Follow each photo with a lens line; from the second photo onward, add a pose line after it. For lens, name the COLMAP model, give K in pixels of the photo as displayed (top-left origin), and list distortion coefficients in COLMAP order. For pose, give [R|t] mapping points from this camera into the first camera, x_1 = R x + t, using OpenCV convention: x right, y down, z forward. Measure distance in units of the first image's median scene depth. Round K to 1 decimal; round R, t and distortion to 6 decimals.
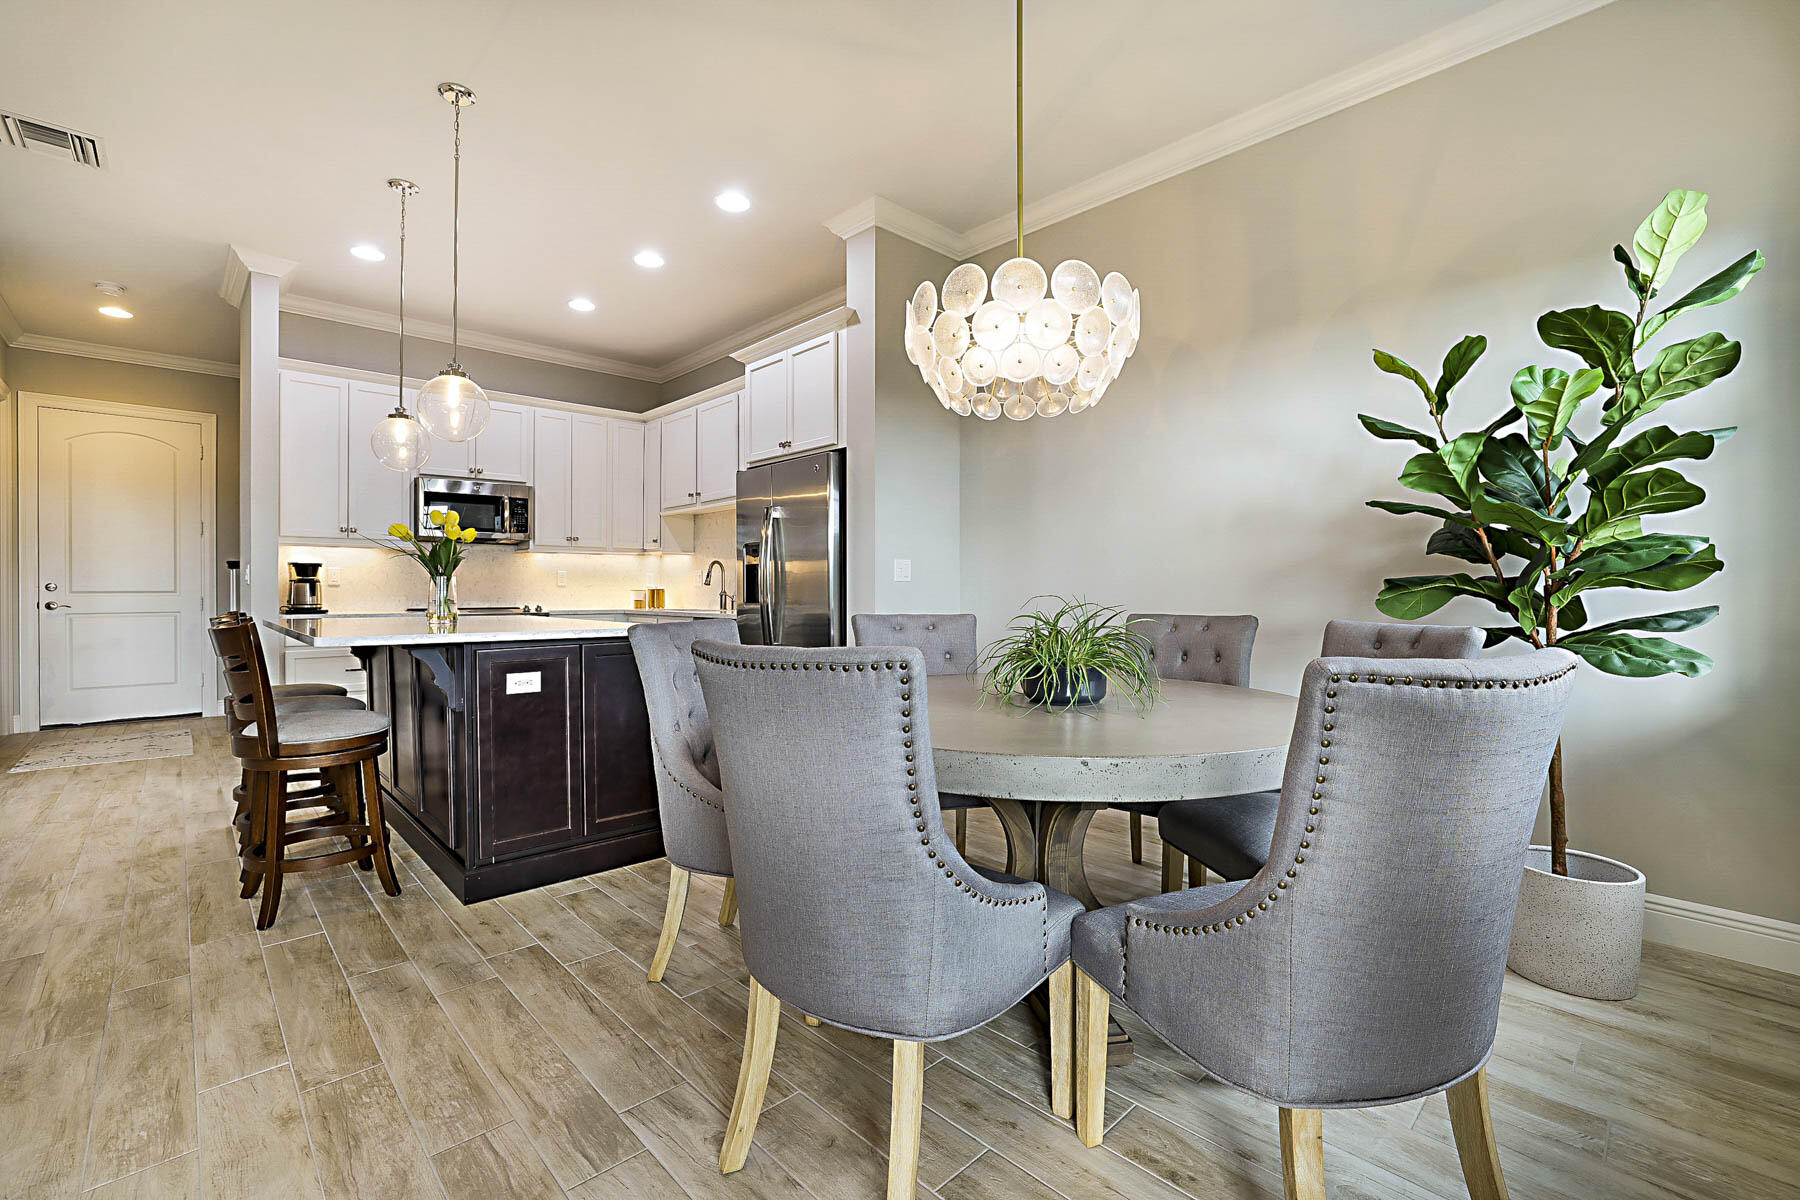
lens RADIAL K [[790.2, 0, 900.7], [0, 790.2, 592.5], [0, 0, 1]] dist [-0.015719, 0.002378]
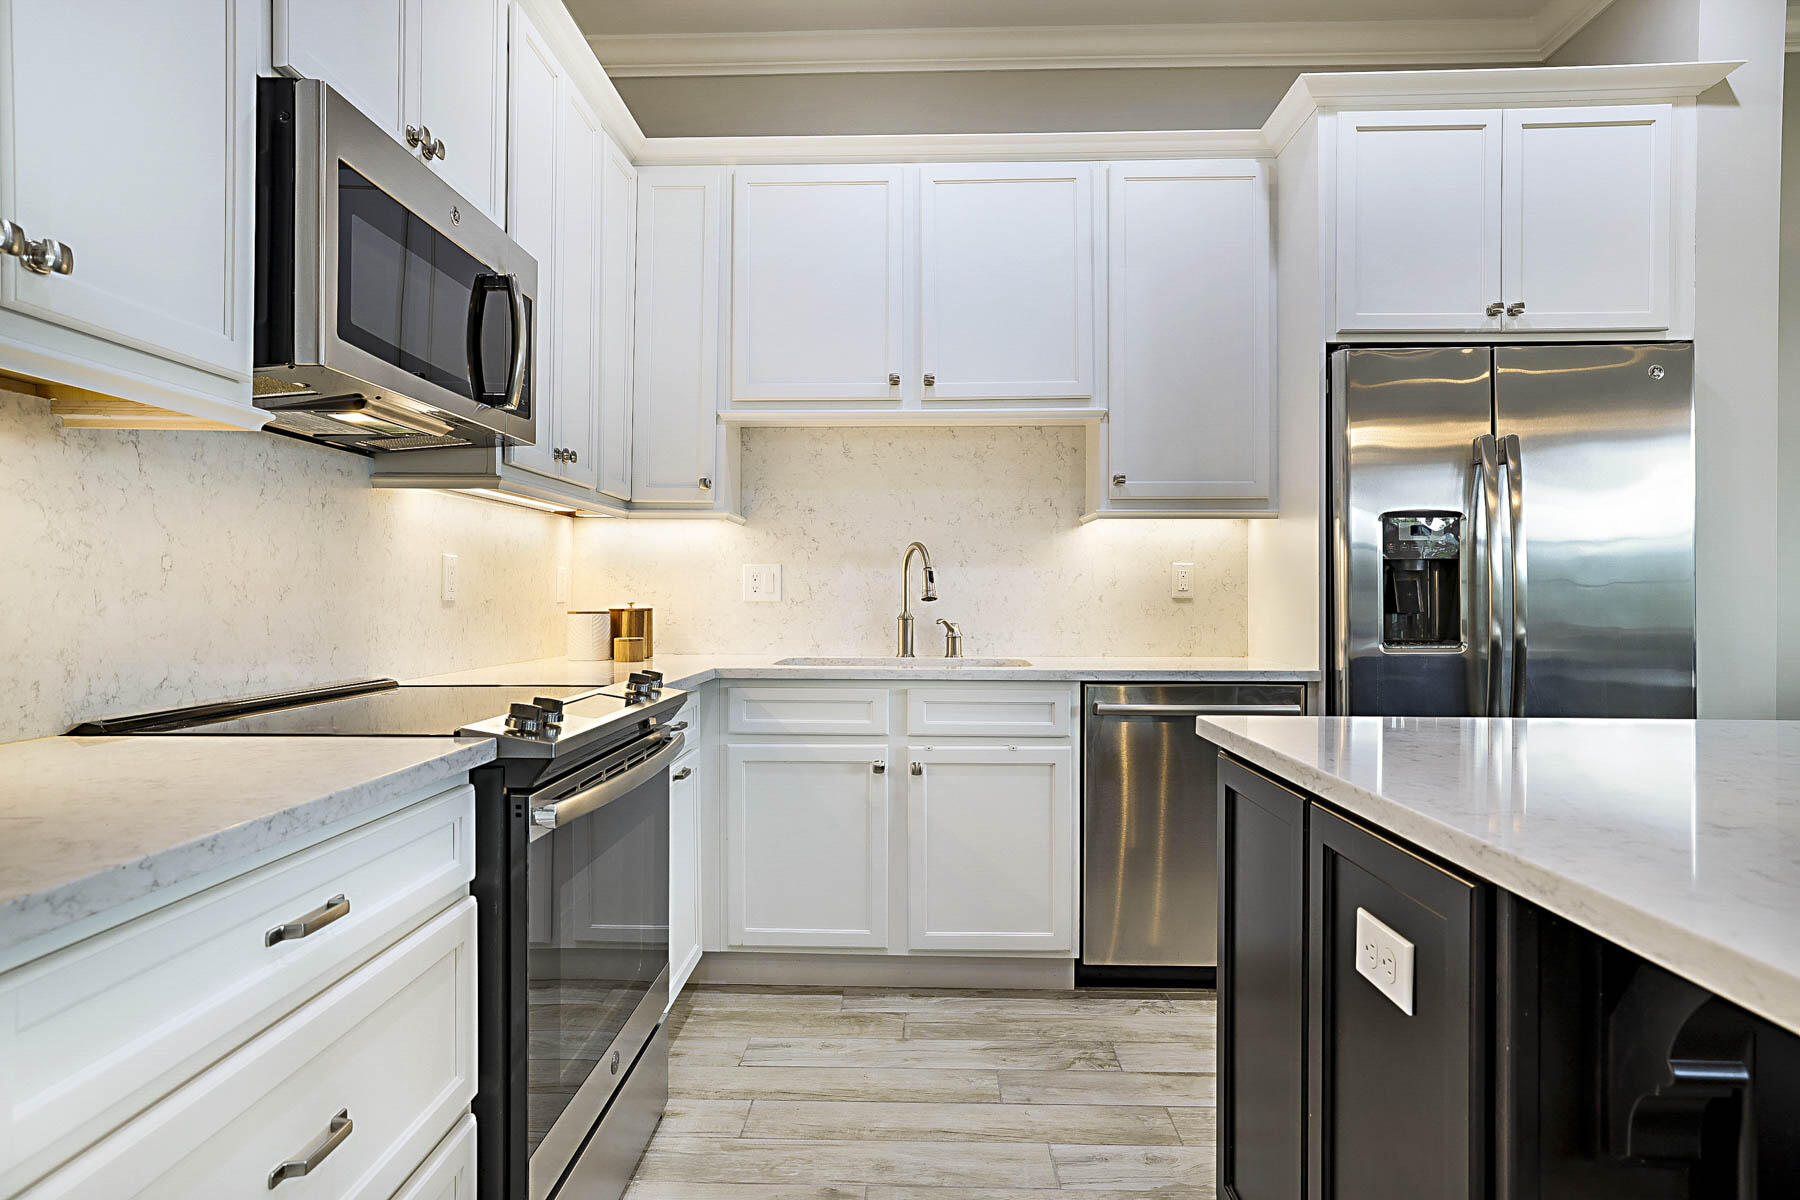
lens RADIAL K [[1017.5, 0, 896.7], [0, 1017.5, 602.0], [0, 0, 1]] dist [0.028101, 0.001129]
pose [[0.706061, 0.004544, 0.708137, -0.850160], [0.000613, 0.999975, -0.007028, -0.006282], [-0.708151, 0.005396, 0.706040, 0.824964]]
